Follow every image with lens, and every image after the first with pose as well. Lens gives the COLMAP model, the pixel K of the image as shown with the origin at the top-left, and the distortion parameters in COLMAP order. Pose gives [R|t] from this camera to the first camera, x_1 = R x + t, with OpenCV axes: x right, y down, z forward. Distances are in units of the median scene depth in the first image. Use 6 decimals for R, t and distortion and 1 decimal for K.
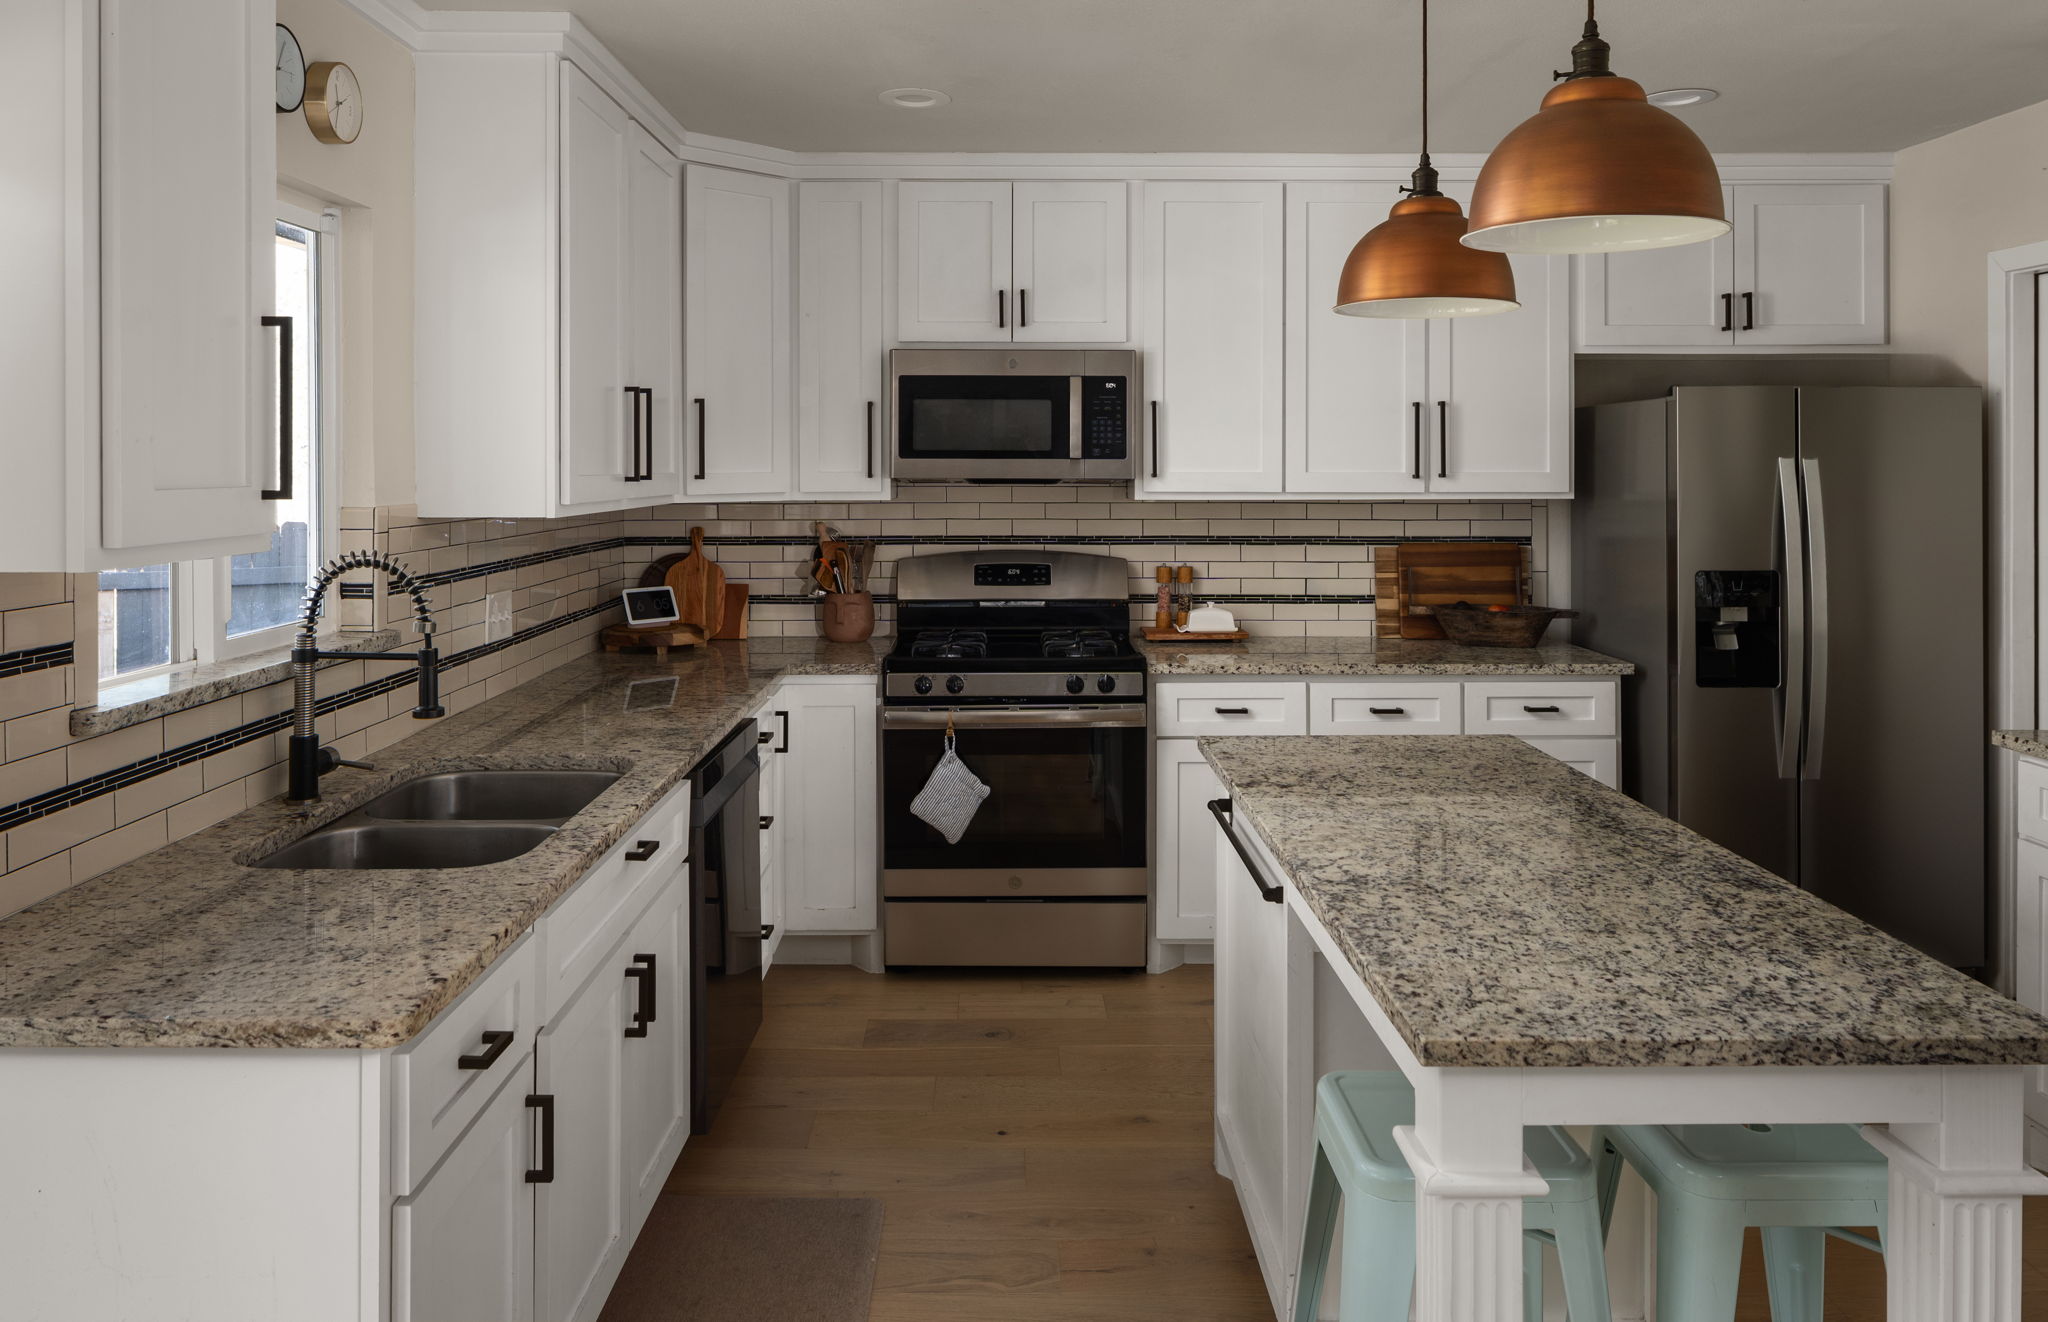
lens RADIAL K [[2100.9, 0, 1024.0], [0, 2100.9, 661.0], [0, 0, 1]] dist [-0.008429, 0.001565]
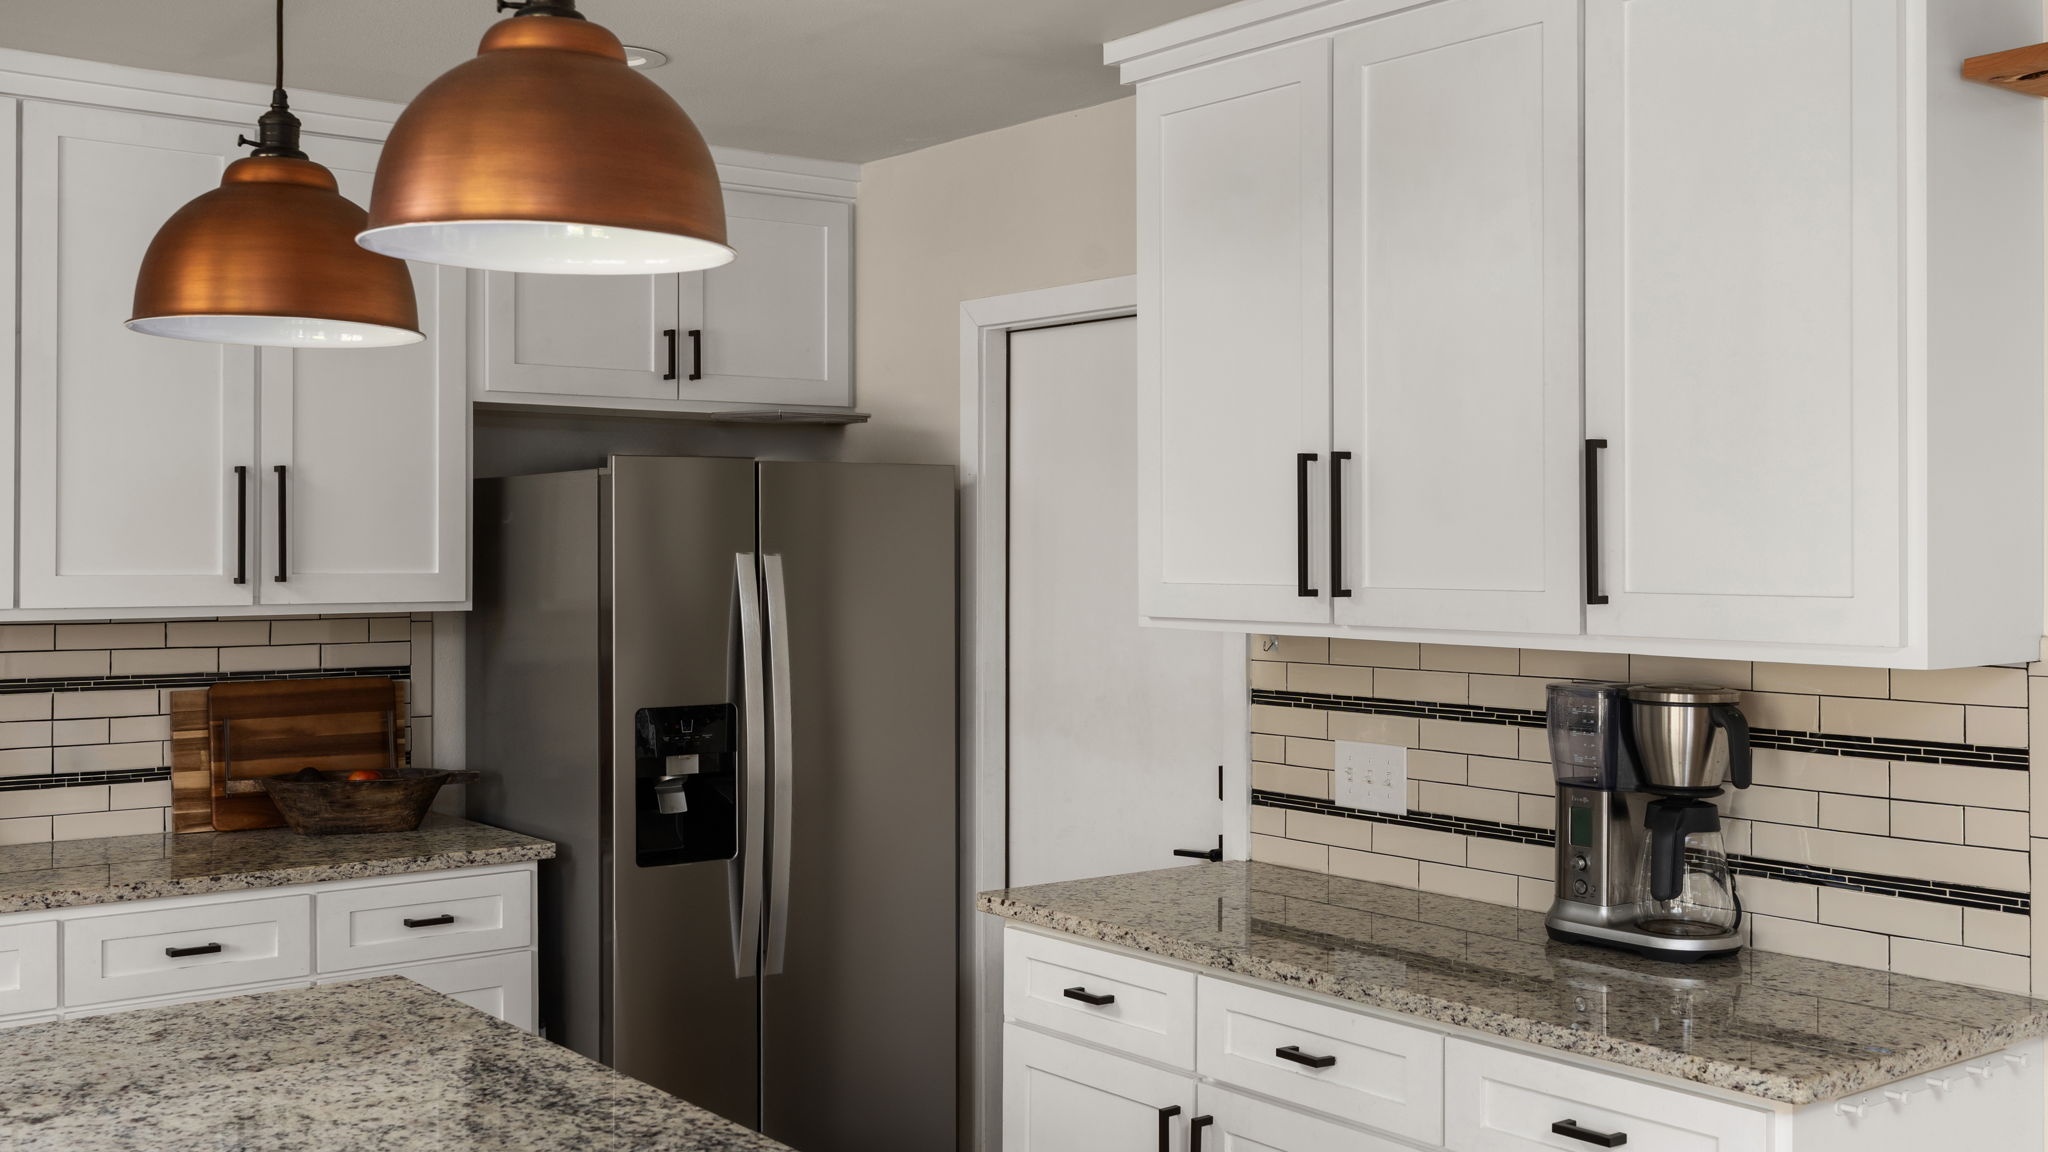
lens RADIAL K [[2073.6, 0, 1024.5], [0, 2073.6, 530.7], [0, 0, 1]] dist [0.008525, -0.016117]
pose [[0.770353, 0.000419, 0.637617, -0.034356], [0.006466, 0.999943, -0.008470, -0.097312], [-0.637585, 0.010648, 0.770307, 0.359005]]
